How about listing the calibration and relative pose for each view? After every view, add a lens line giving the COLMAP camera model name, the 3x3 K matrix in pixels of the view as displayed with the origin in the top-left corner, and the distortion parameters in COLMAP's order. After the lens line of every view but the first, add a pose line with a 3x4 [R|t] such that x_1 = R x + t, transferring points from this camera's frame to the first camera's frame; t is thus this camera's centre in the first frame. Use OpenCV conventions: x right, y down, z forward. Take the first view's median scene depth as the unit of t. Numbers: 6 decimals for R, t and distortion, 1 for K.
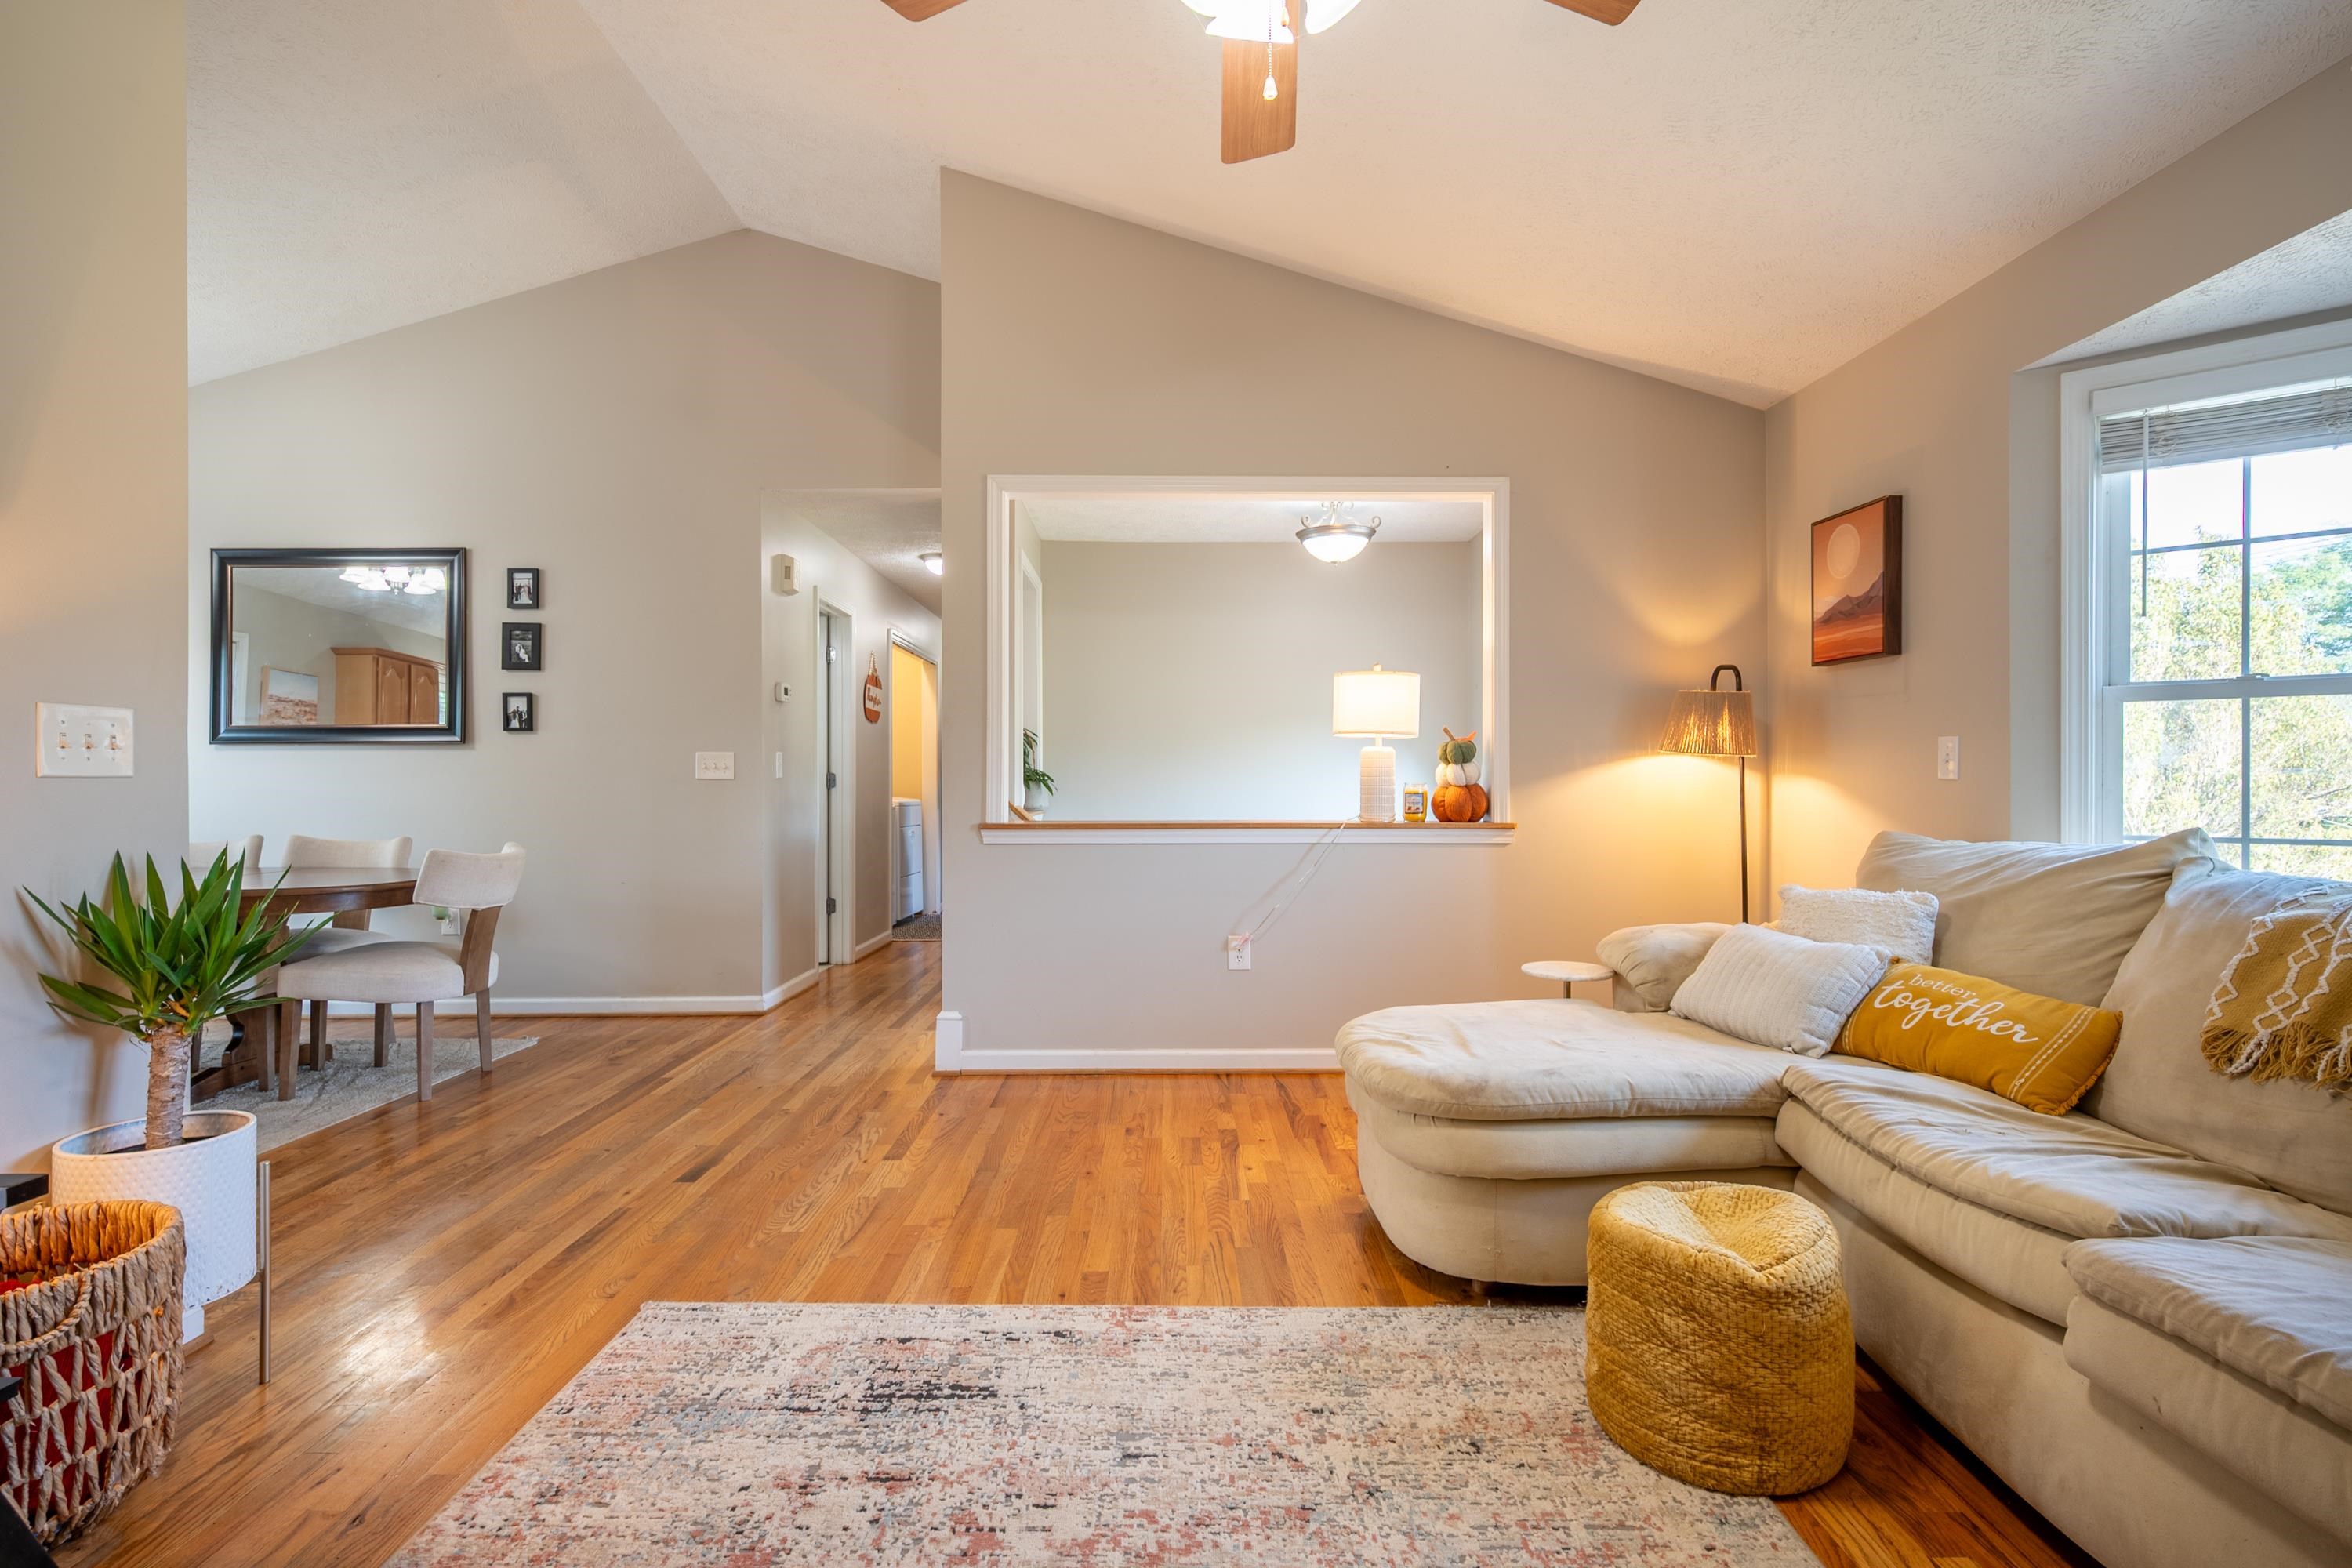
lens RADIAL K [[1123.2, 0, 1167.9], [0, 1123.2, 782.7], [0, 0, 1]] dist [0.001205, -0.000579]
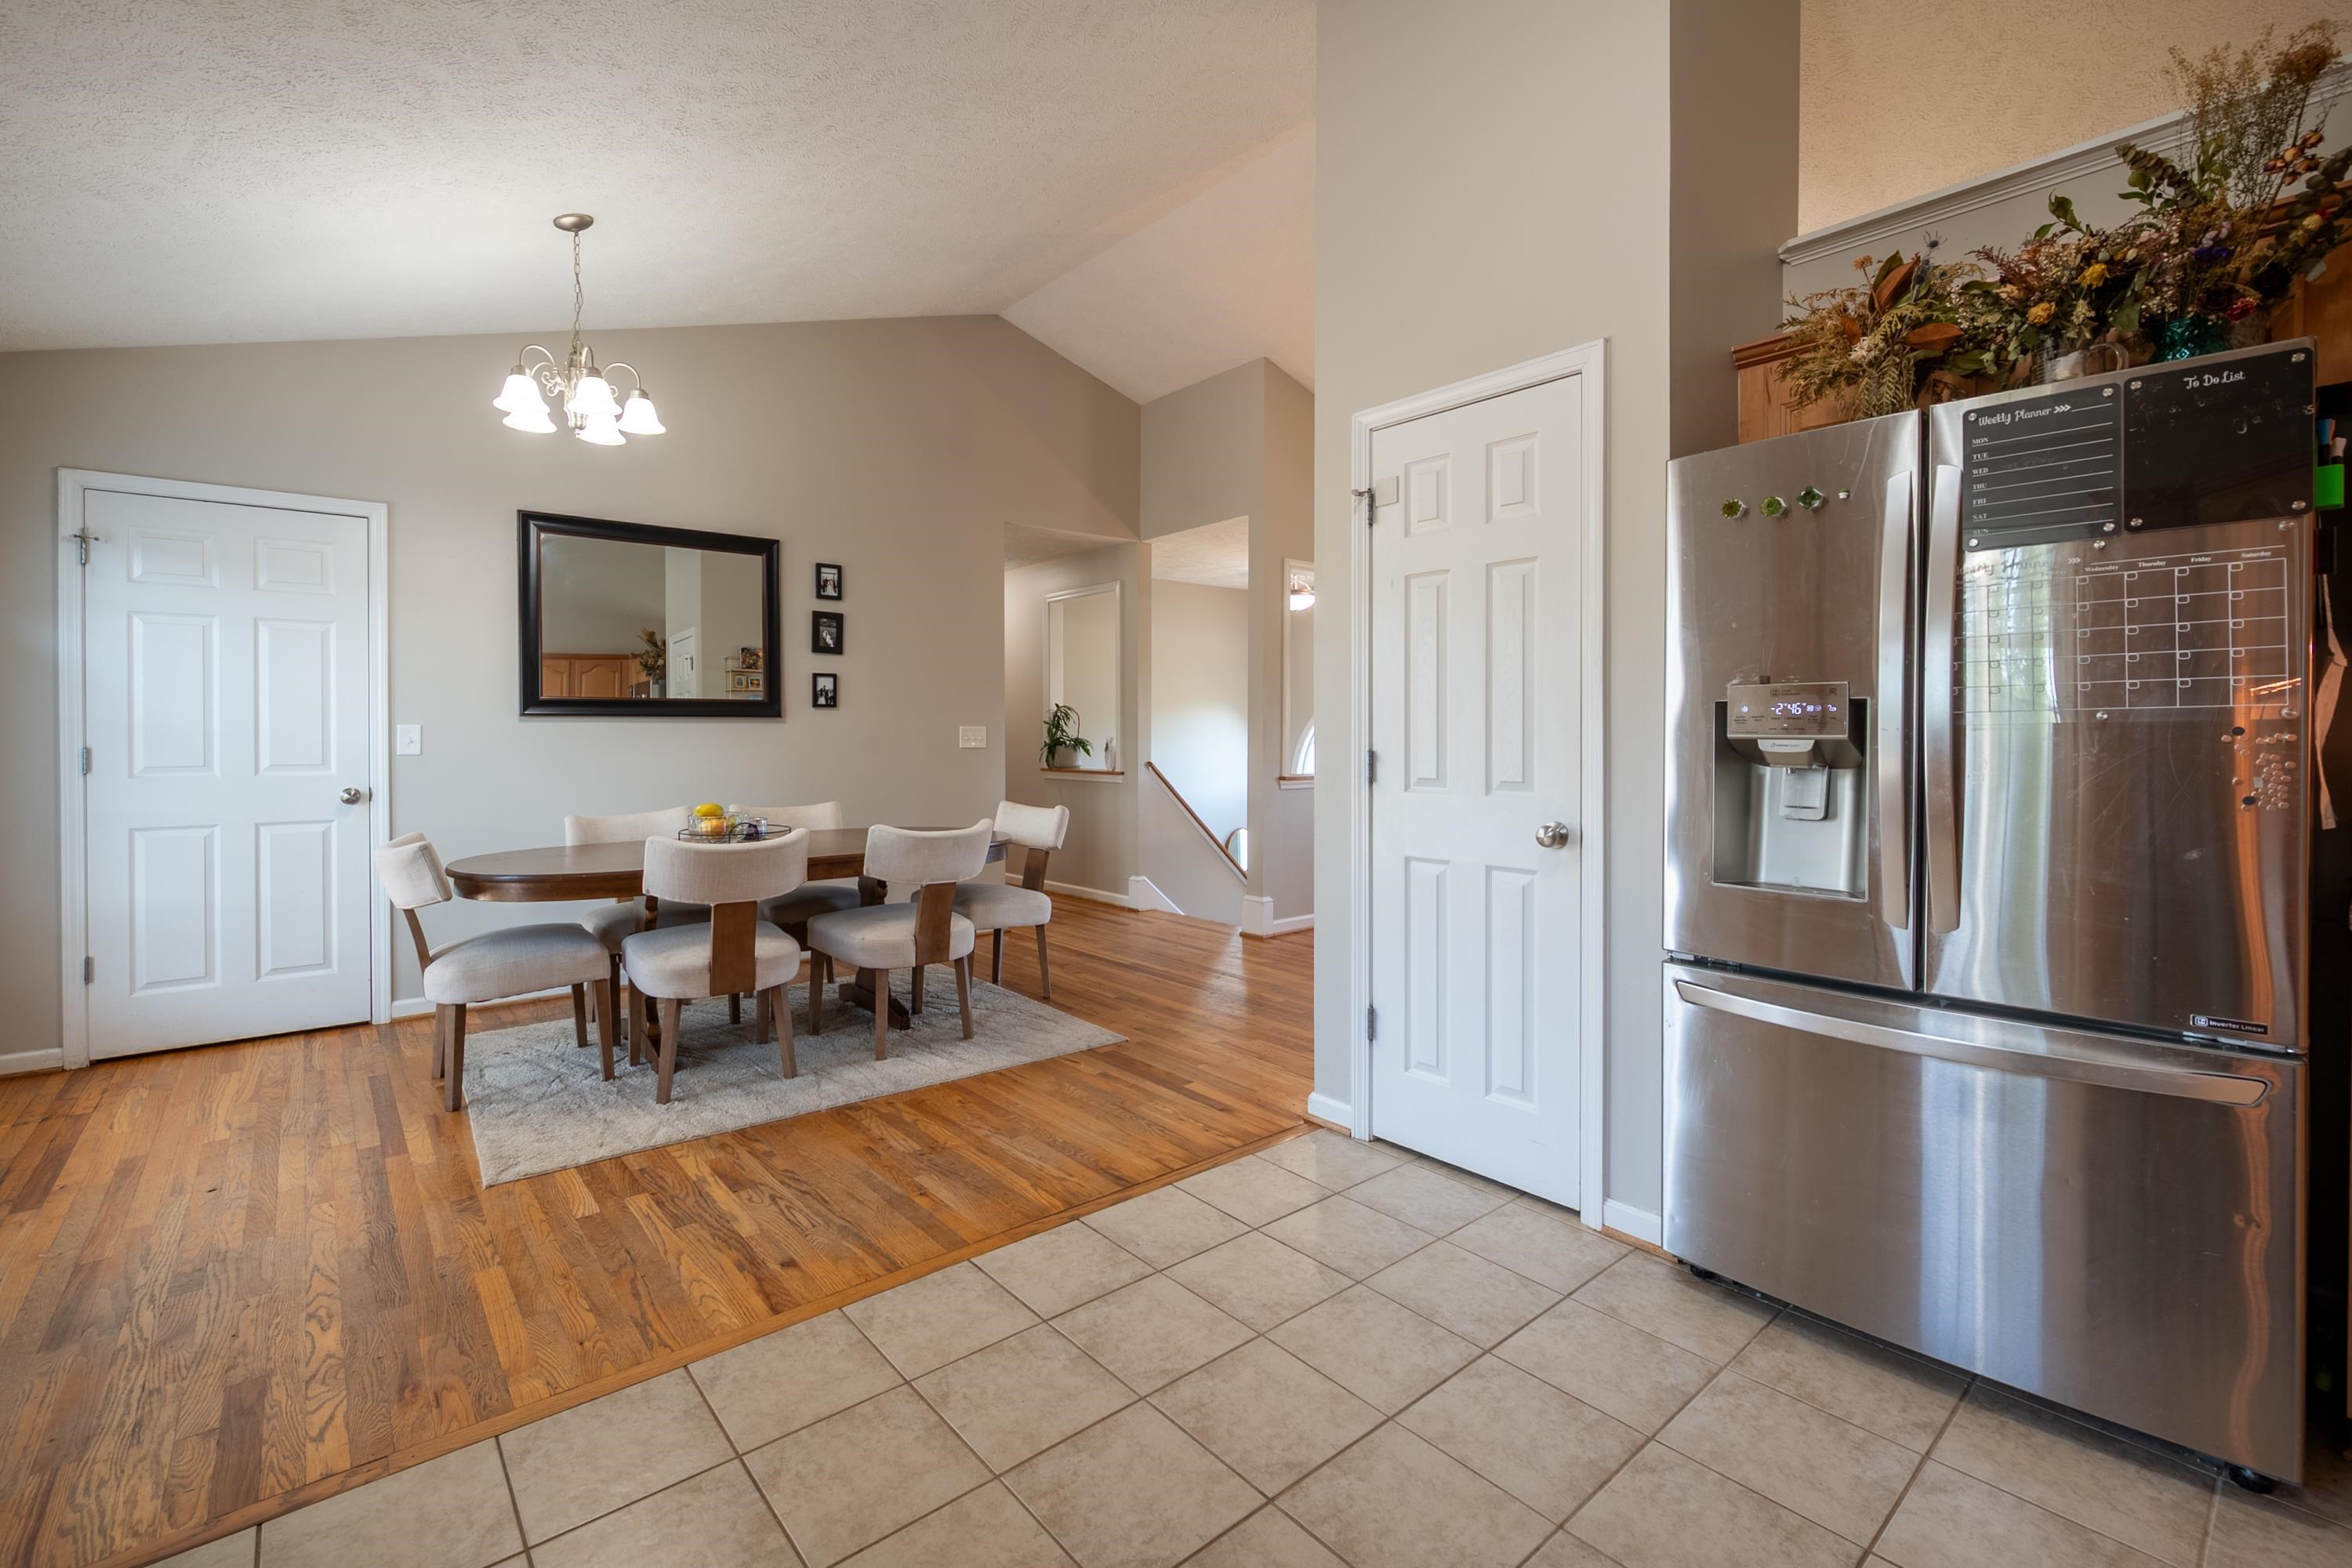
lens RADIAL K [[1006.0, 0, 1113.3], [0, 1006.0, 740.3], [0, 0, 1]] dist [0.001588, -0.000259]
pose [[0.782599, -0.003514, 0.622517, -1.575455], [-0.000055, 0.999984, 0.005714, -0.029782], [-0.622527, -0.004506, 0.782586, 0.039552]]
